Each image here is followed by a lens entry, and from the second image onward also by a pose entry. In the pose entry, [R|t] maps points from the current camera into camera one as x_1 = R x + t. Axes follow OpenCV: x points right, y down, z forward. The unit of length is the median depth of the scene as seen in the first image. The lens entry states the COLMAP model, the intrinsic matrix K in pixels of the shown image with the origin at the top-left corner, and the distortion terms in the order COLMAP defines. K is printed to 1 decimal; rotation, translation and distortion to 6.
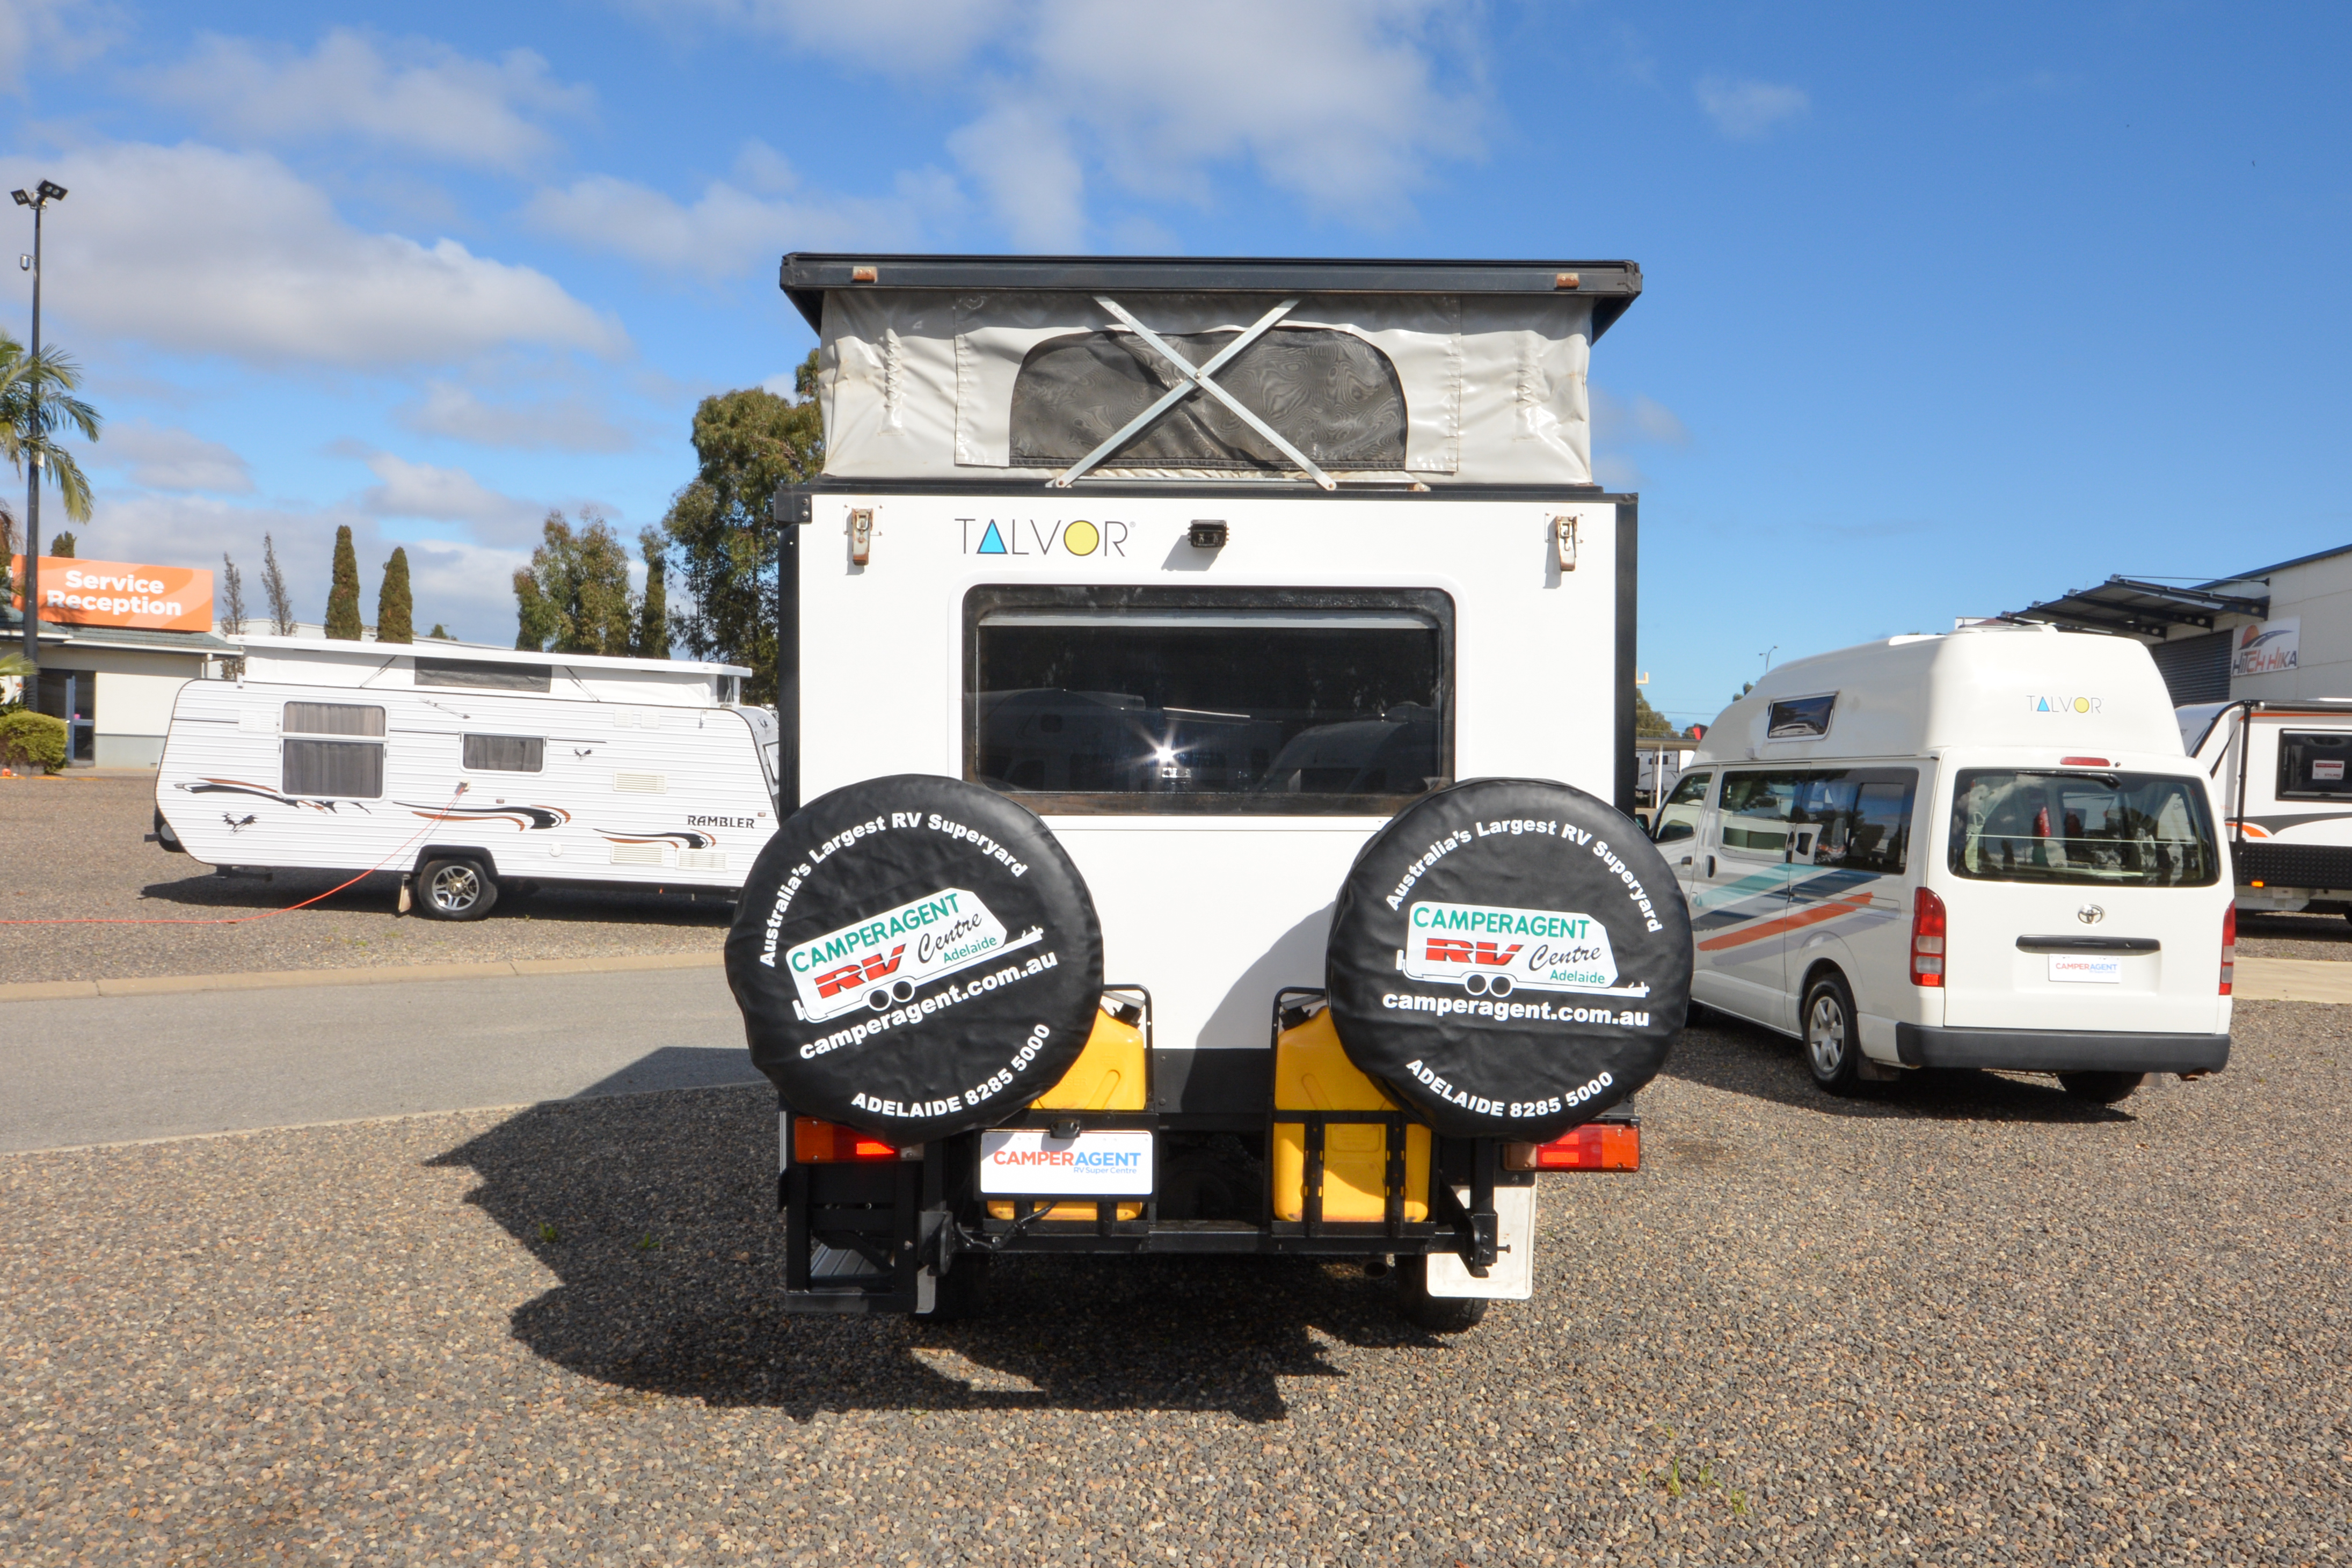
lens RADIAL K [[1667.2, 0, 1239.6], [0, 1667.2, 785.9], [0, 0, 1]] dist [0.000218, 0.006441]
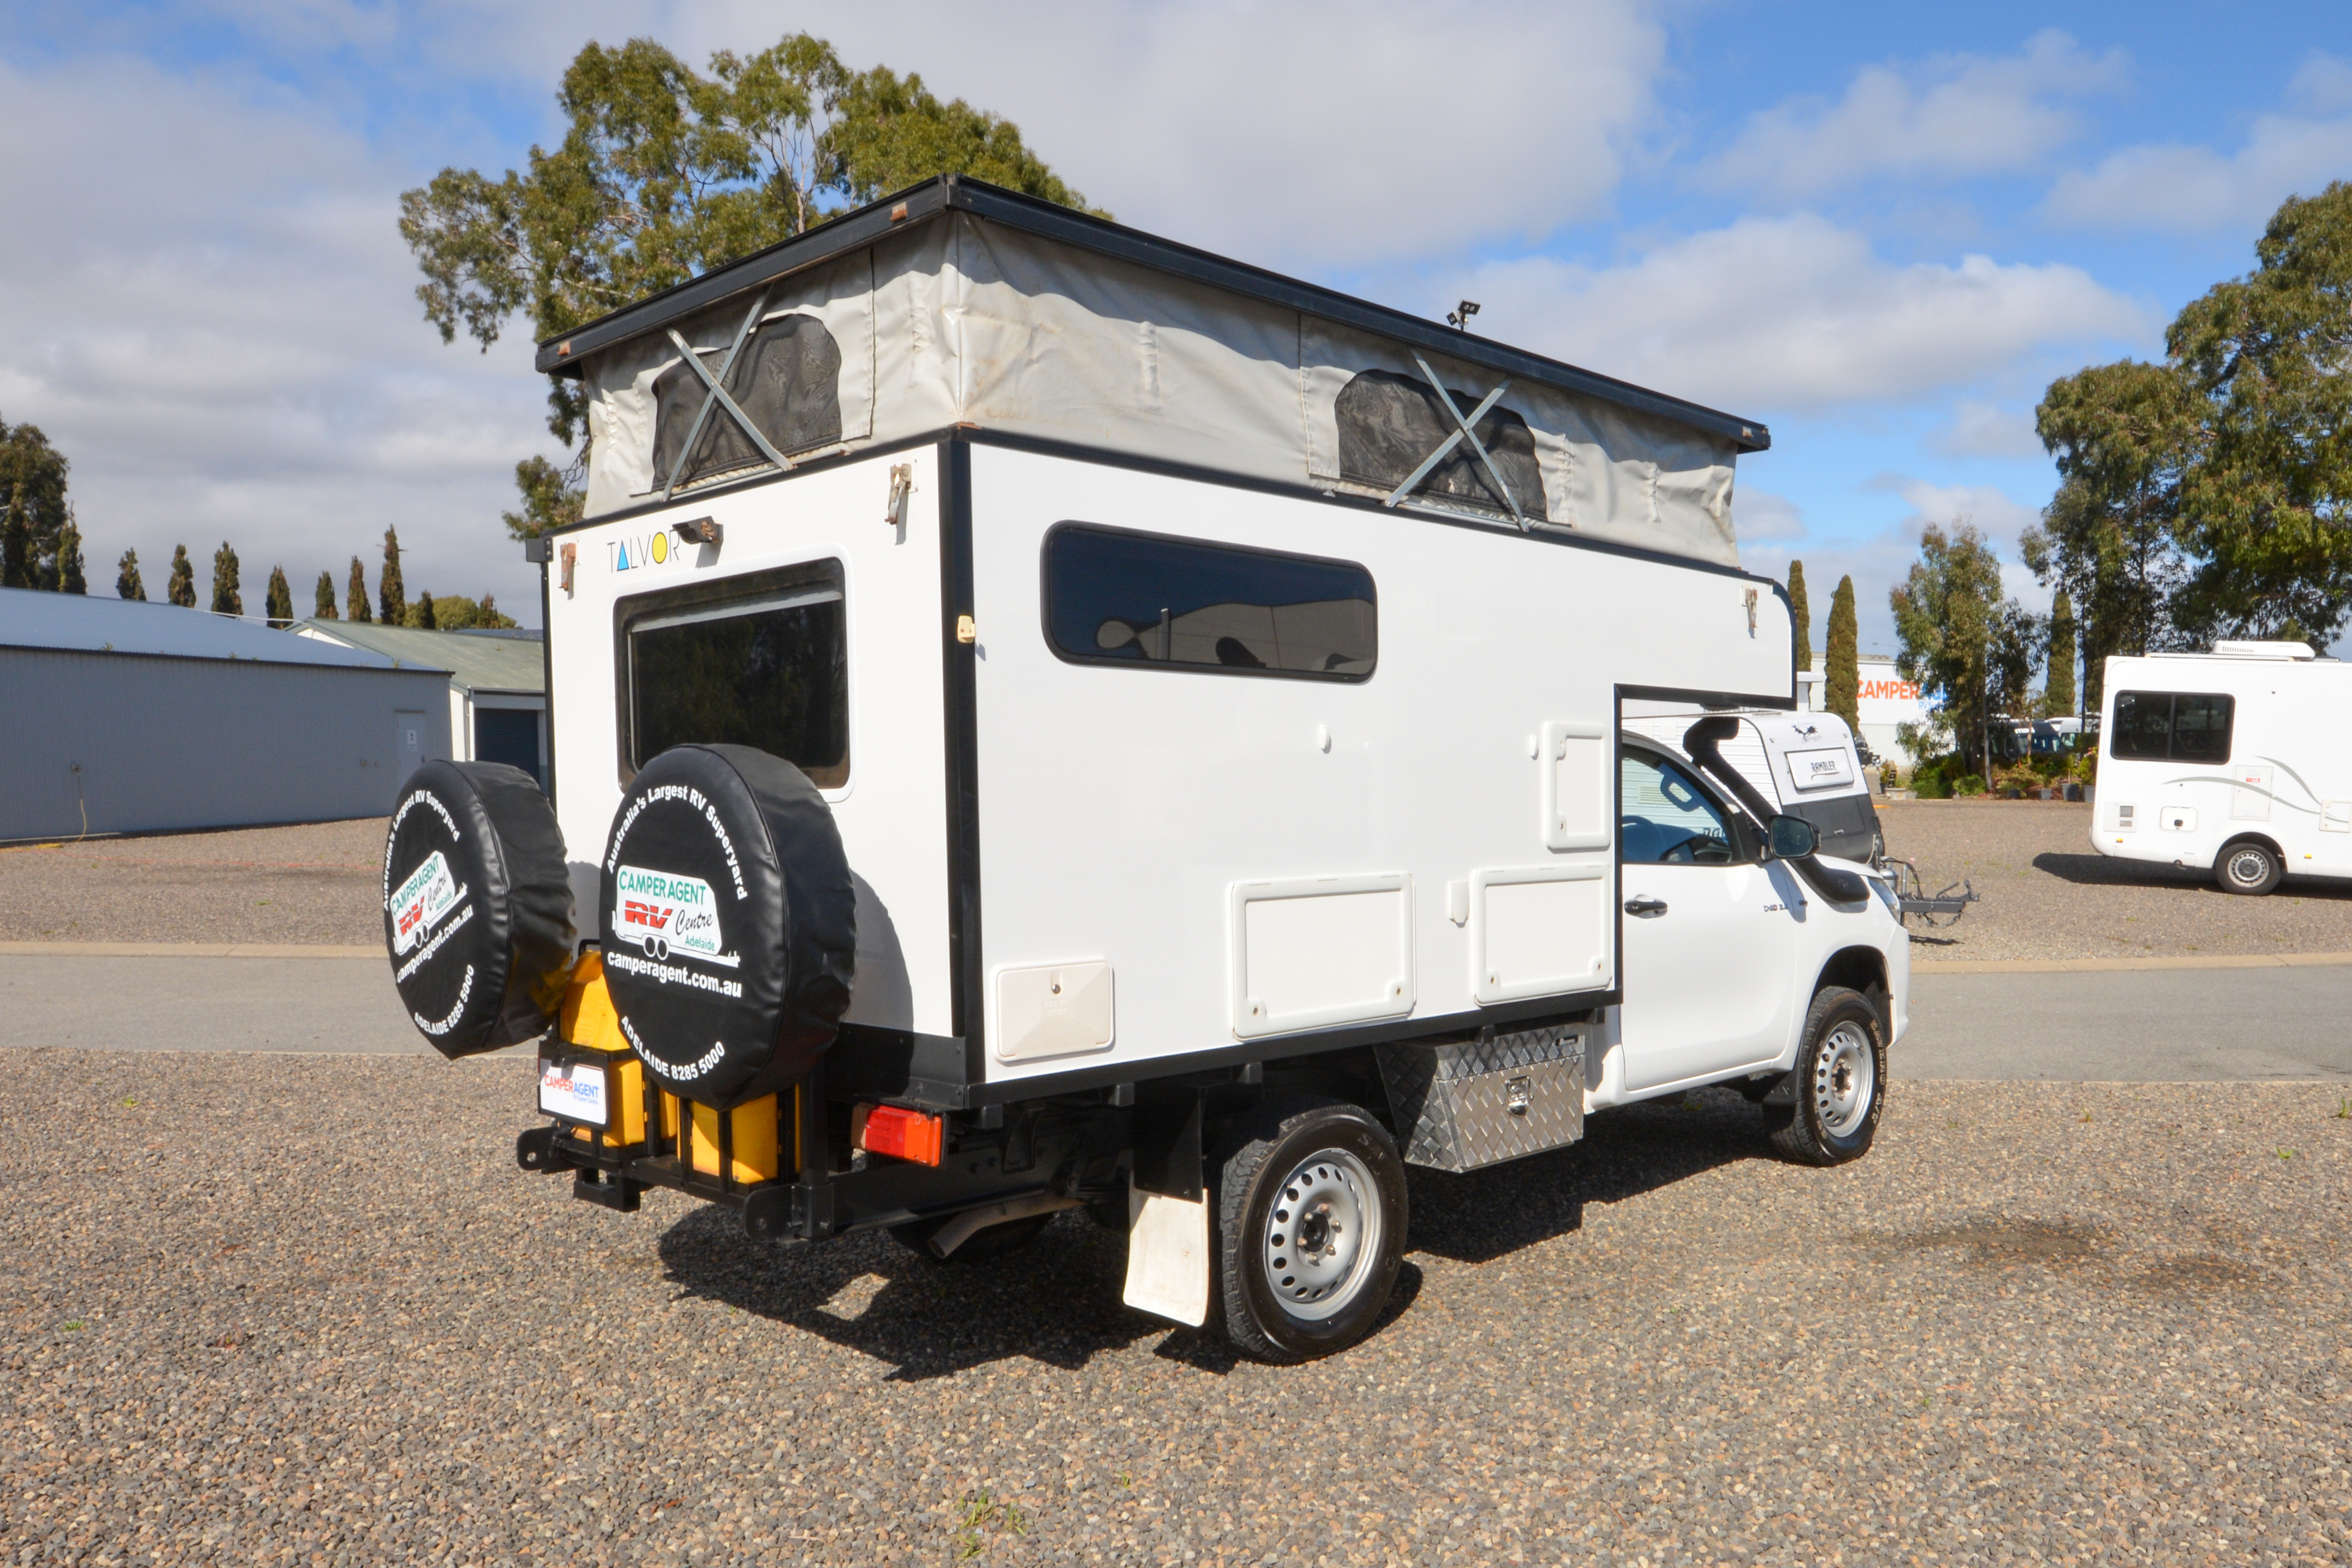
lens RADIAL K [[1766.2, 0, 1423.0], [0, 1766.2, 845.6], [0, 0, 1]] dist [-0.000365, 0.000852]
pose [[0.736791, -0.000013, -0.676121, 1.081903], [0.015229, 0.999747, 0.016577, 0.040481], [0.675949, -0.022510, 0.736604, 0.458915]]
